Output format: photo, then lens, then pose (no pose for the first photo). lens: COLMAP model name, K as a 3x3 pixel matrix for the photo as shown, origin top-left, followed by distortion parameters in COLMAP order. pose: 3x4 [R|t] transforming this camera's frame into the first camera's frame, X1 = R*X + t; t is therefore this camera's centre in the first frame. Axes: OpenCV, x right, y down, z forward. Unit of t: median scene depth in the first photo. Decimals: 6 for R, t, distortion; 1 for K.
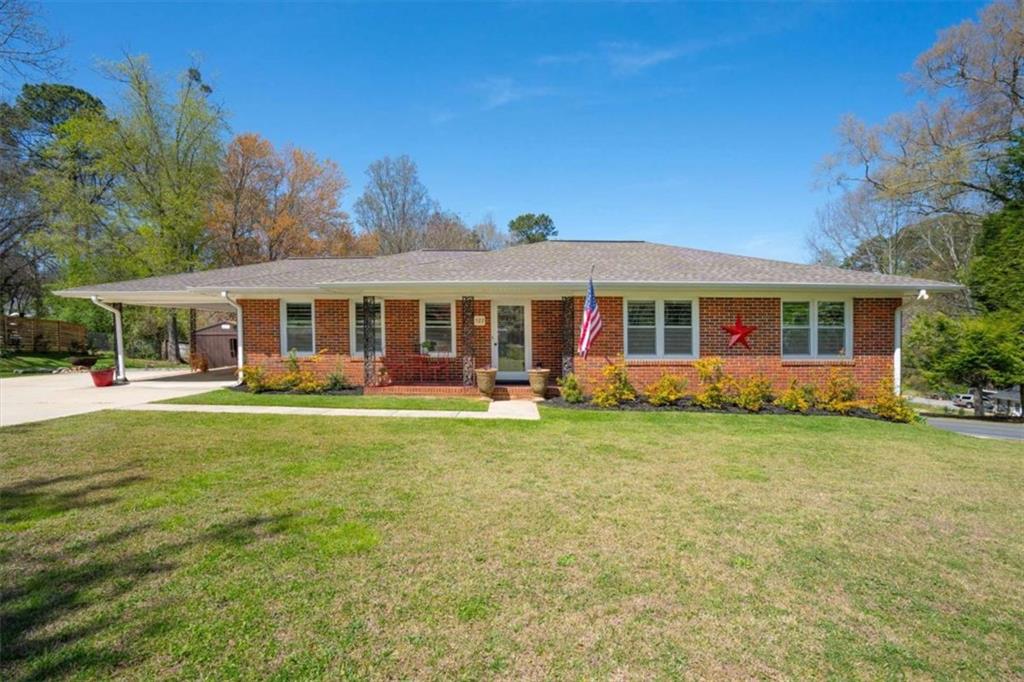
lens RADIAL K [[447.9, 0, 503.5], [0, 447.9, 349.5], [0, 0, 1]] dist [0.004308, -0.000198]
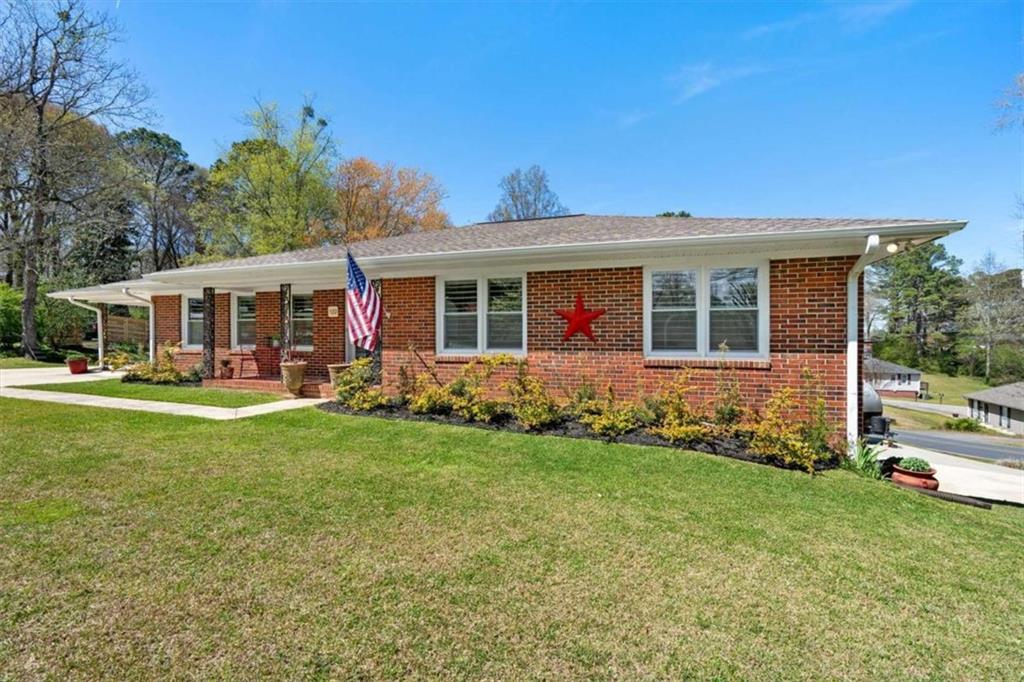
lens RADIAL K [[447.9, 0, 507.1], [0, 447.9, 352.1], [0, 0, 1]] dist [0.004308, -0.000198]
pose [[0.943973, 0.010141, -0.329866, 0.639354], [-0.012028, 0.999921, -0.003680, 0.018914], [0.329803, 0.007441, 0.944021, 0.290771]]
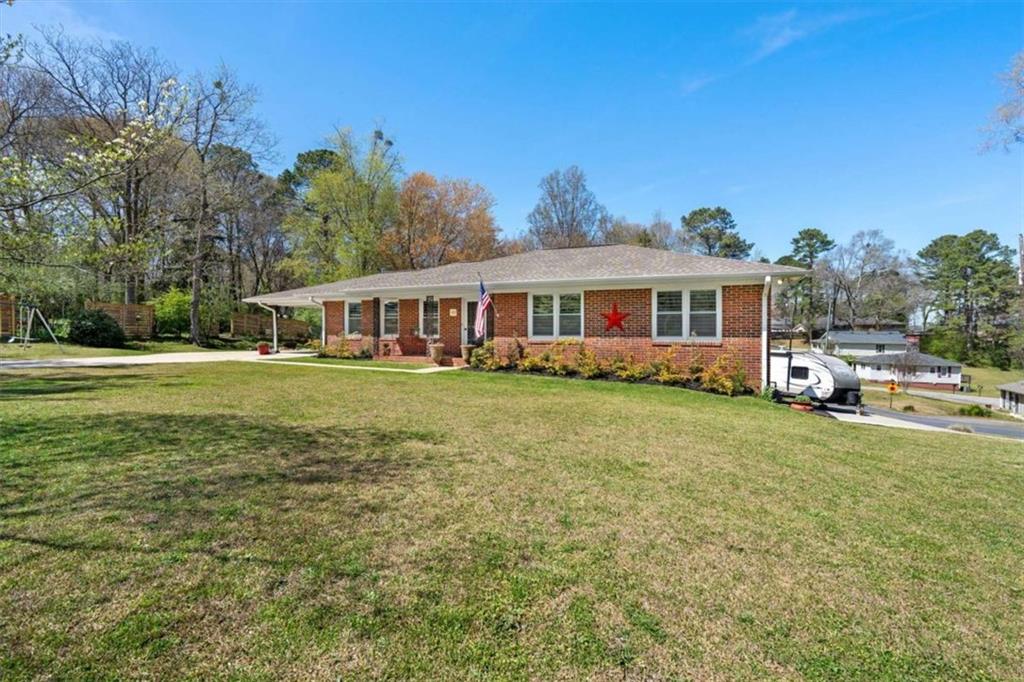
lens RADIAL K [[447.9, 0, 511.7], [0, 447.9, 346.6], [0, 0, 1]] dist [0.004308, -0.000198]
pose [[0.919538, 0.013652, -0.392764, 0.735209], [-0.014470, 0.999895, 0.000878, 0.042695], [0.392735, 0.004876, 0.919639, -0.235969]]
